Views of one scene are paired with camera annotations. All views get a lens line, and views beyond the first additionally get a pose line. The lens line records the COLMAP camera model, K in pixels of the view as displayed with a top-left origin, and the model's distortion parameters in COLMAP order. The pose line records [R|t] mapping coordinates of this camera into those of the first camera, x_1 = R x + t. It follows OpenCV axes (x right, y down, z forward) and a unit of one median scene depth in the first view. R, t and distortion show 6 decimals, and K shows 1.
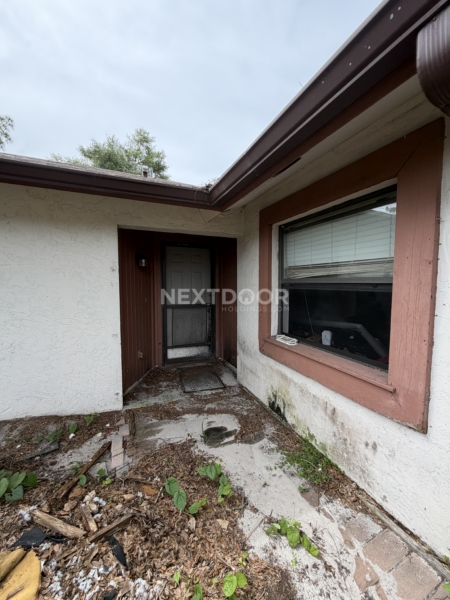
lens RADIAL K [[241.9, 0, 225.0], [0, 241.9, 300.0], [0, 0, 1]] dist [-0.000617, -0.000062]
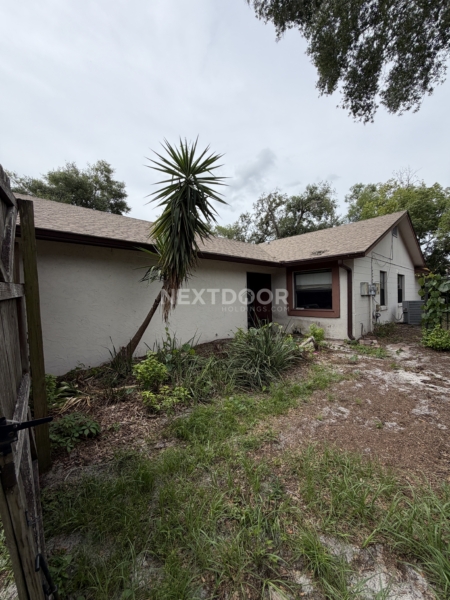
lens RADIAL K [[241.9, 0, 225.0], [0, 241.9, 300.0], [0, 0, 1]] dist [-0.000617, -0.000062]
pose [[0.950687, -0.038720, 0.307727, -0.653978], [0.056000, 0.997299, -0.047517, 0.059277], [-0.305056, 0.062406, 0.950288, -0.680634]]
